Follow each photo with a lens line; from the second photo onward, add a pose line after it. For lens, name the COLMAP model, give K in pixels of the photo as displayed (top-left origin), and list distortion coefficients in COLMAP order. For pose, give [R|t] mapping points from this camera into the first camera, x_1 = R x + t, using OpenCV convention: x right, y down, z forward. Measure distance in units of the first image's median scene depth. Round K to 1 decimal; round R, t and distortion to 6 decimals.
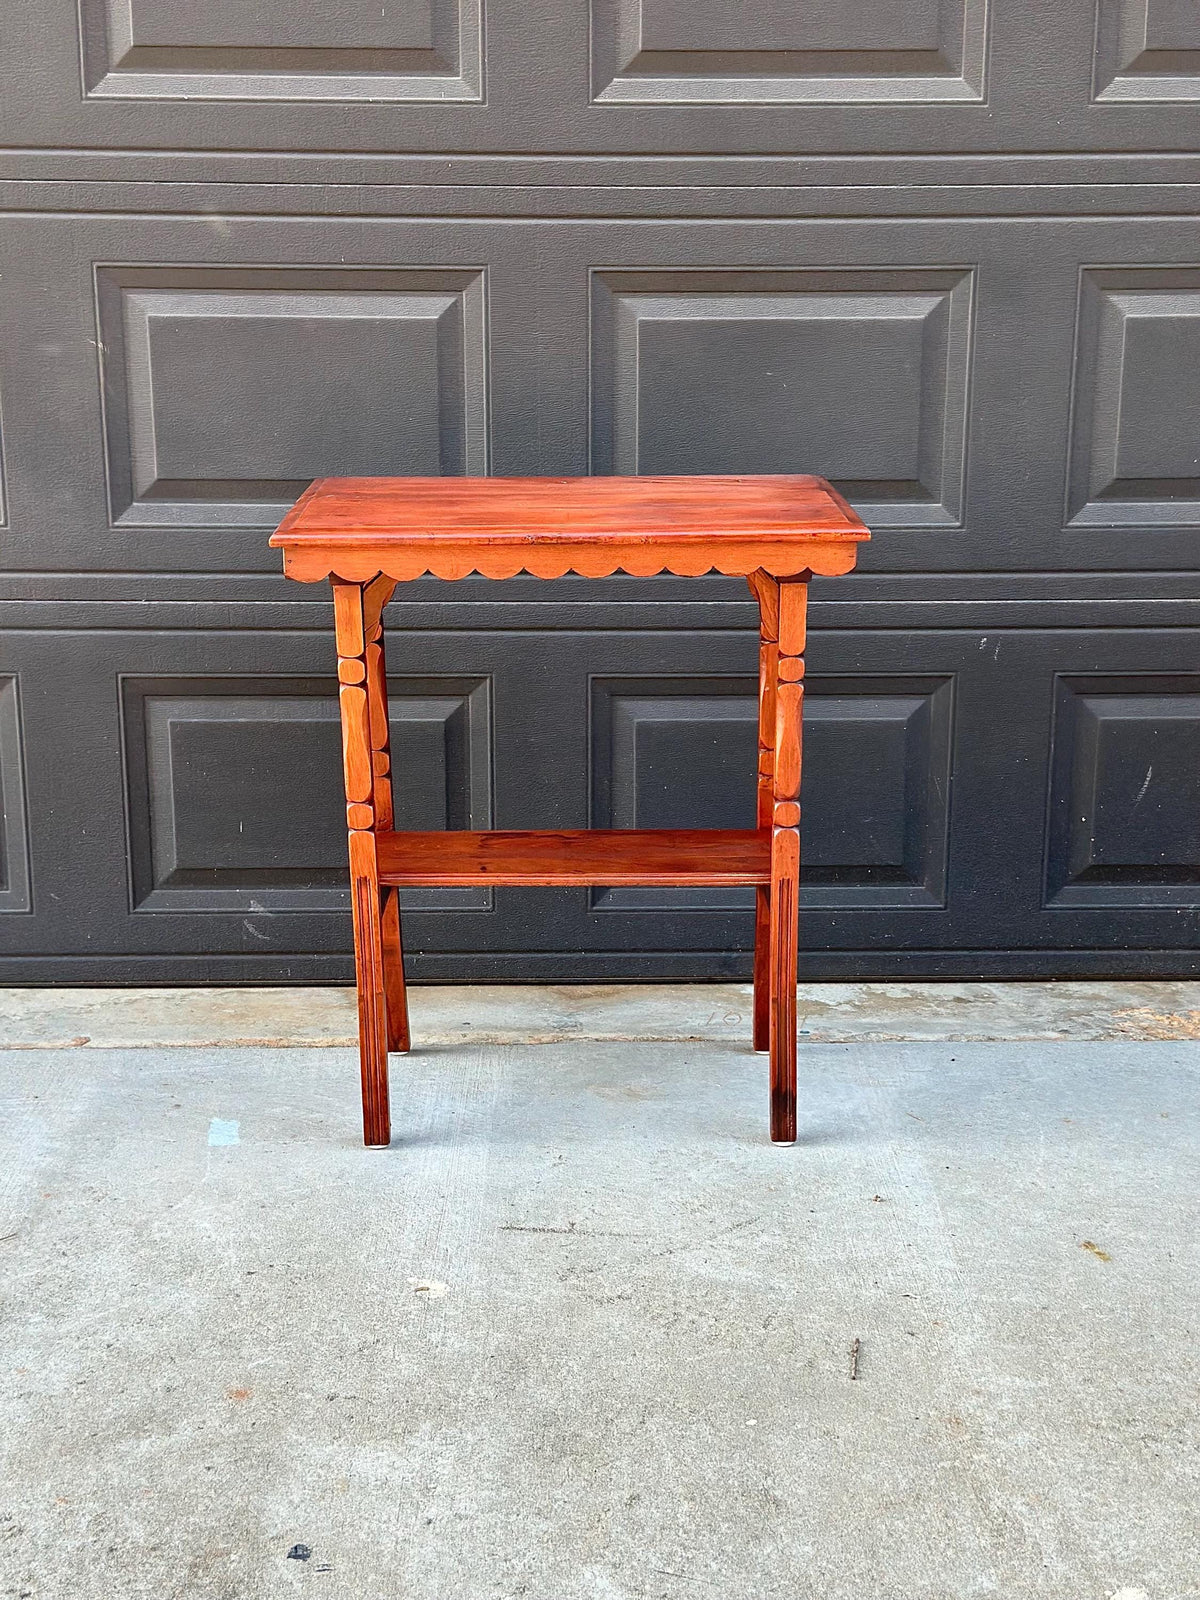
lens RADIAL K [[2186.0, 0, 600.0], [0, 2186.0, 825.8], [0, 0, 1]] dist [0.121265, 0.000000]
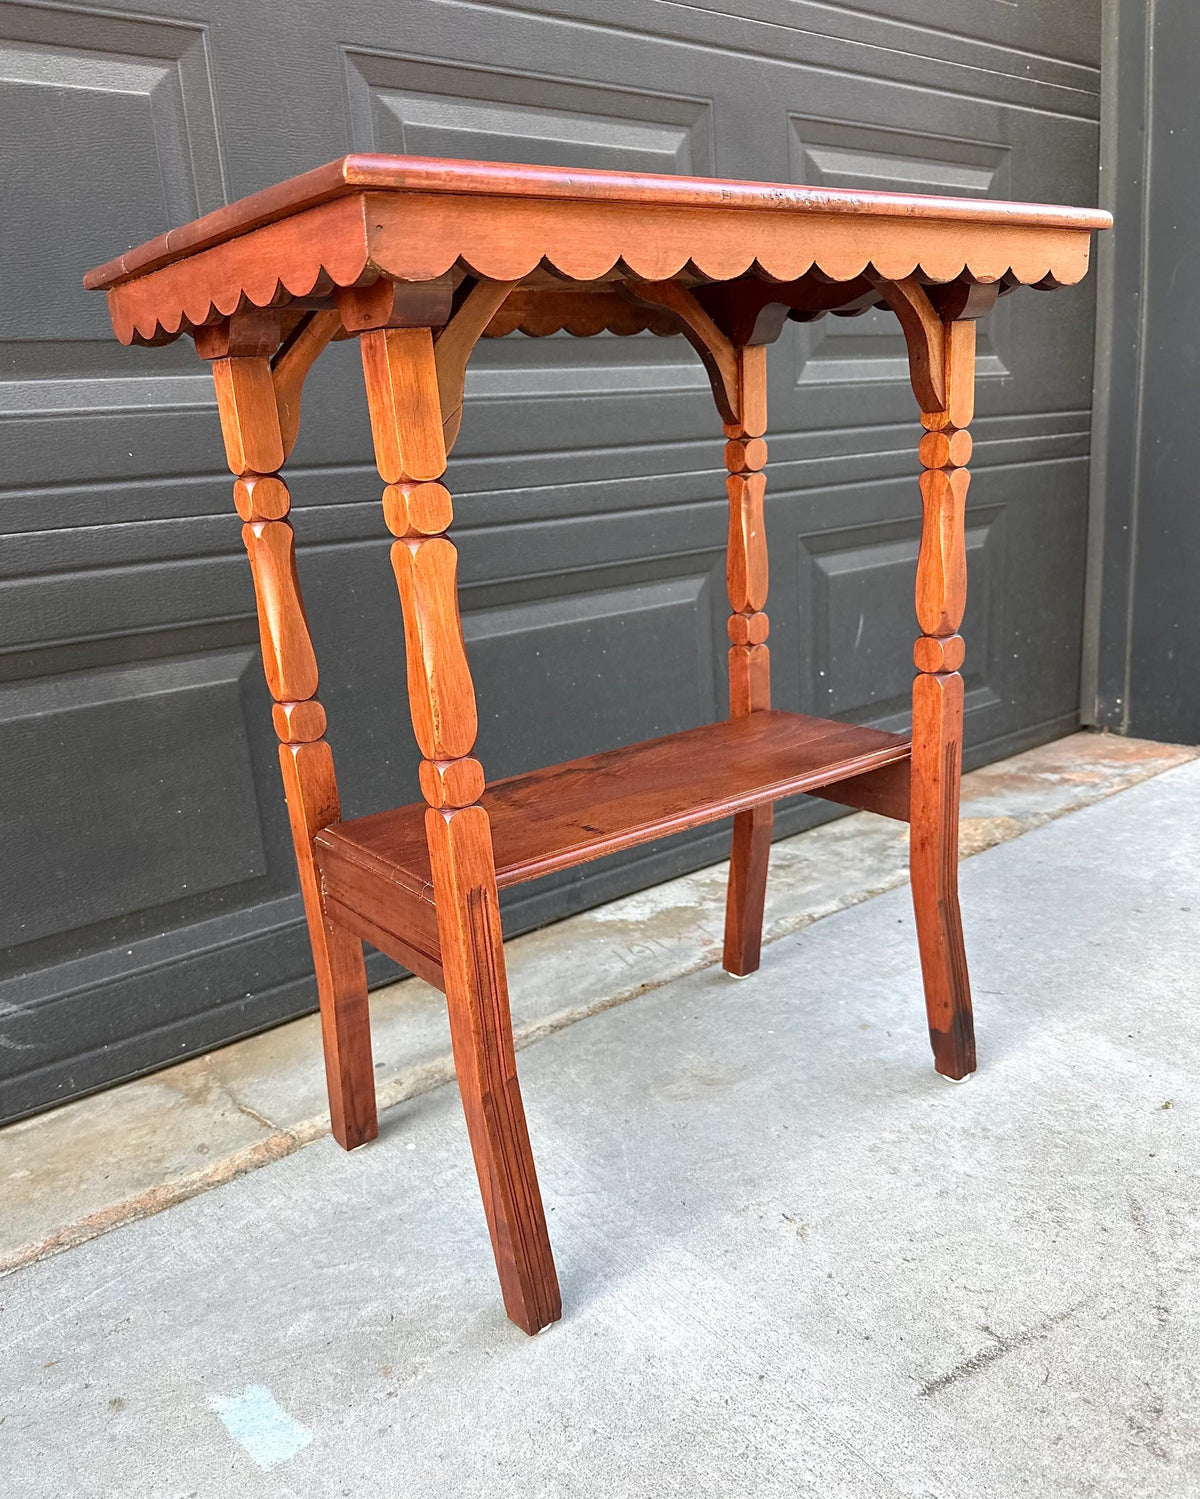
lens RADIAL K [[1172.0, 0, 579.5], [0, 1172.0, 760.9], [0, 0, 1]] dist [0.056815, -0.091024]
pose [[0.804847, -0.209289, 0.555355, -0.214880], [0.223150, 0.973809, 0.043586, -0.013686], [-0.549932, 0.088848, 0.830470, 0.640084]]
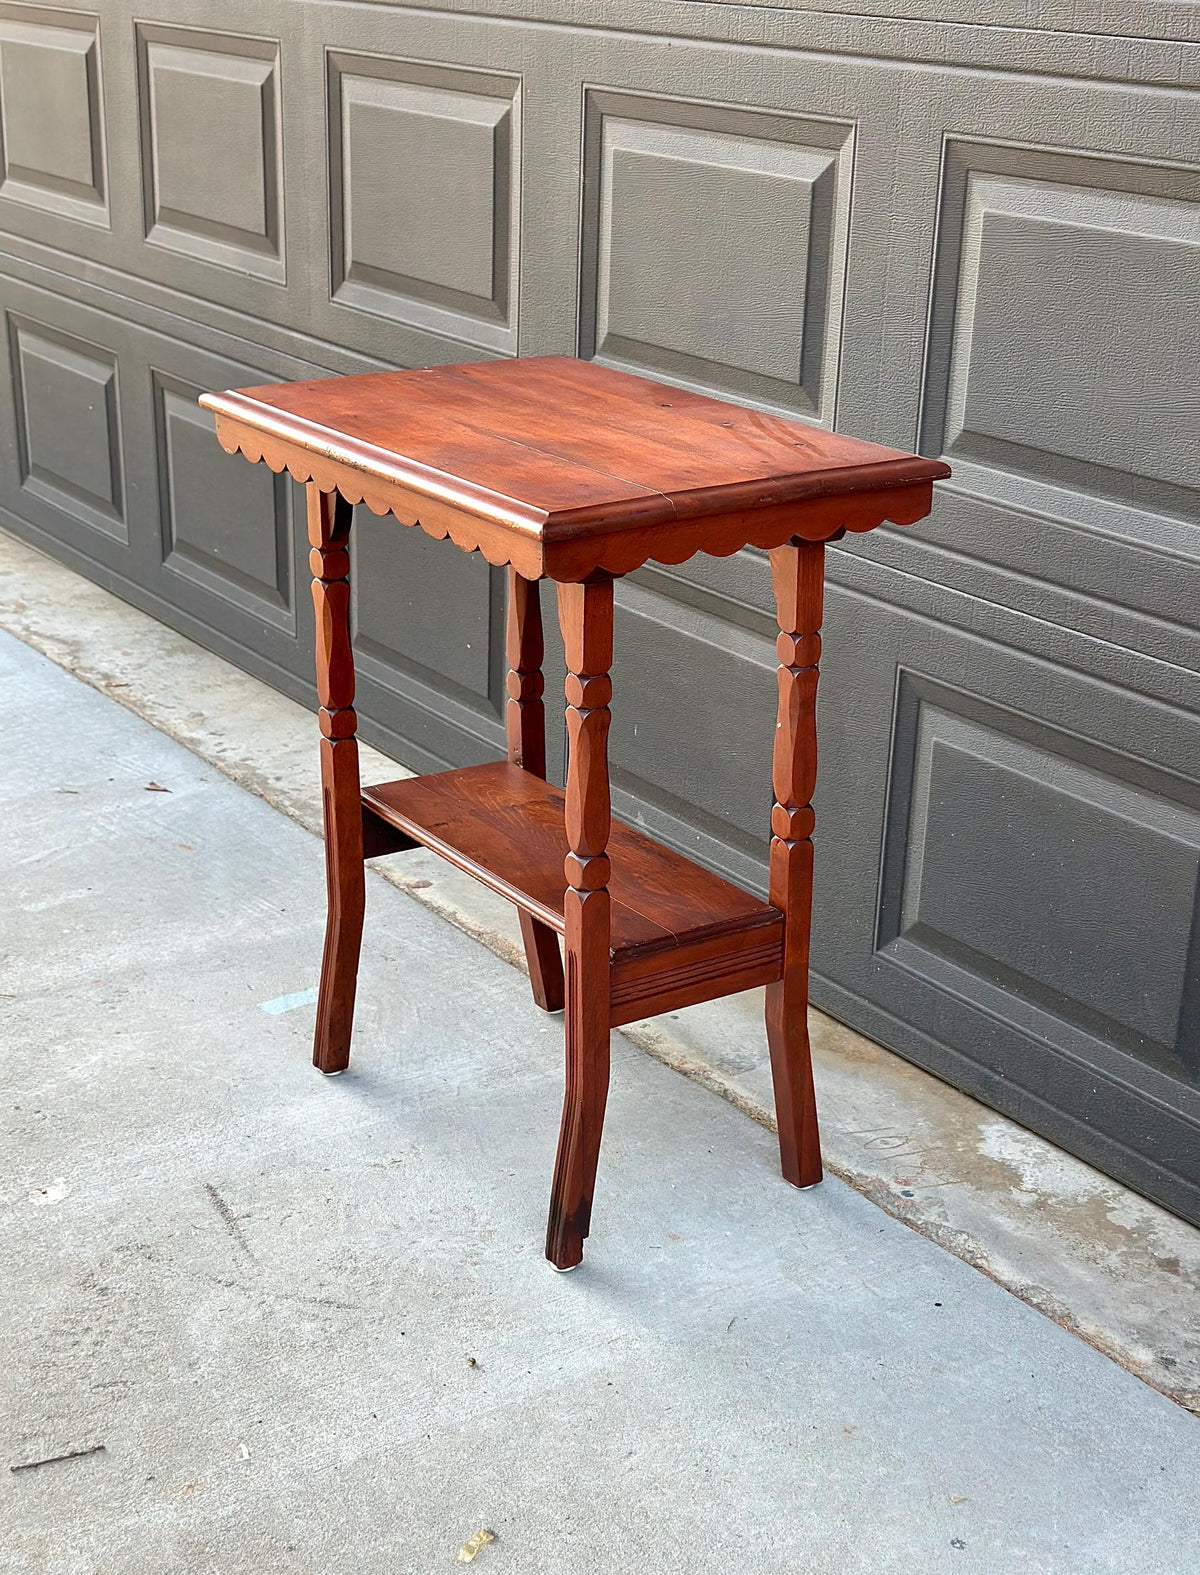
lens RADIAL K [[2348.8, 0, 672.3], [0, 2348.8, 877.0], [0, 0, 1]] dist [0.120436, 0.000000]
pose [[0.561645, 0.326151, -0.760382, 0.642545], [-0.248979, 0.943051, 0.220599, -0.170311], [0.789028, 0.065421, 0.610864, 0.447481]]
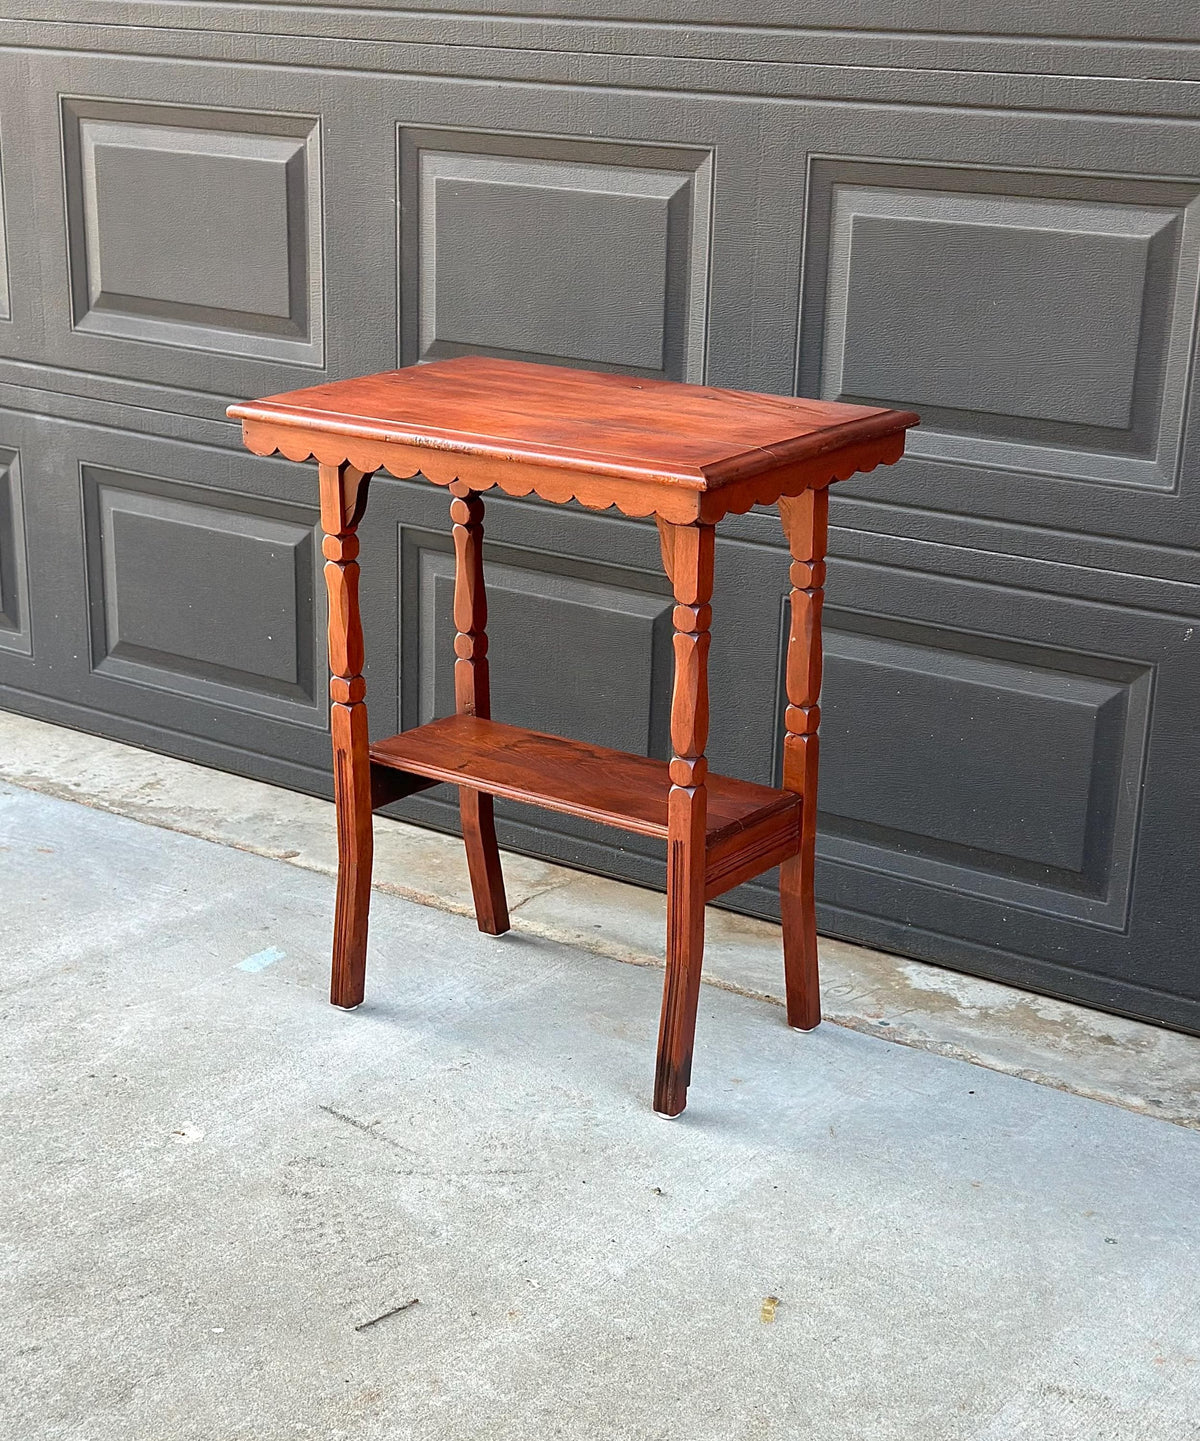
lens RADIAL K [[2353.8, 0, 644.0], [0, 2353.8, 843.1], [0, 0, 1]] dist [0.126257, 0.000000]
pose [[0.810901, 0.218623, -0.542810, 0.540313], [-0.178969, 0.975798, 0.125653, -0.085741], [0.557144, -0.004746, 0.830402, 0.137078]]
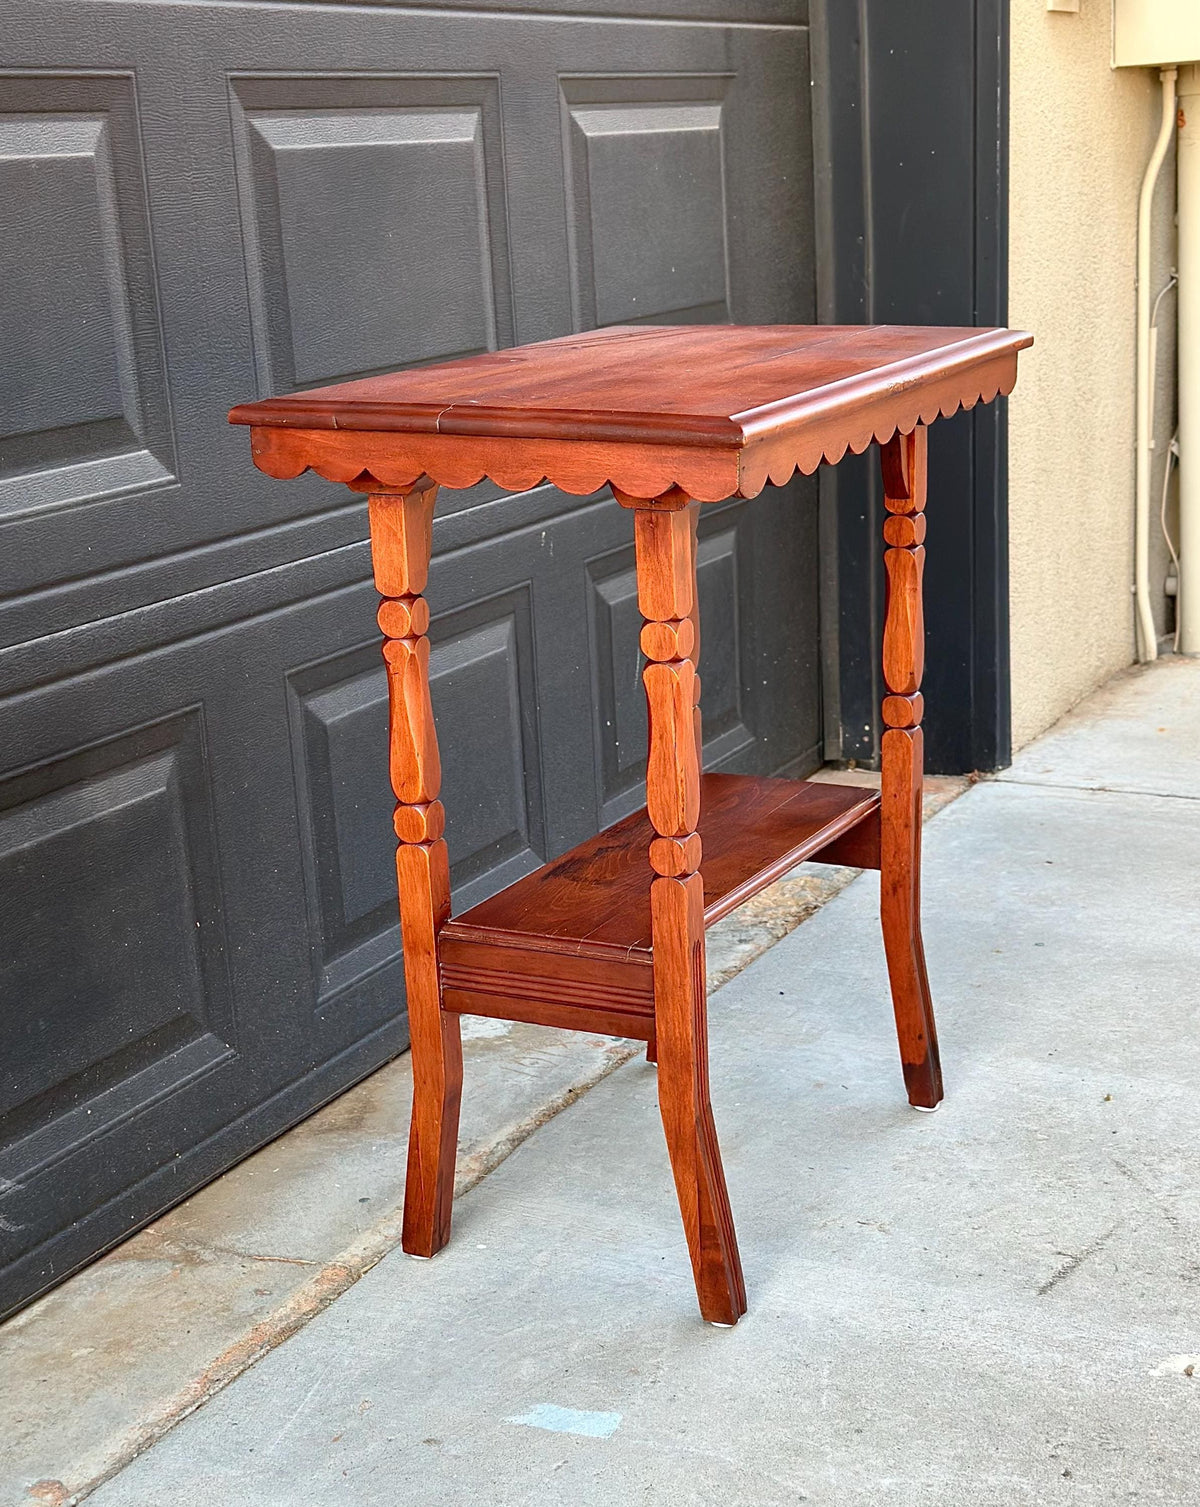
lens RADIAL K [[2408.4, 0, 563.0], [0, 2408.4, 854.6], [0, 0, 1]] dist [0.135904, 0.000000]
pose [[0.477212, -0.270948, 0.835976, -0.648571], [0.278131, 0.948949, 0.148794, -0.108491], [-0.833614, 0.161504, 0.528209, 0.555204]]
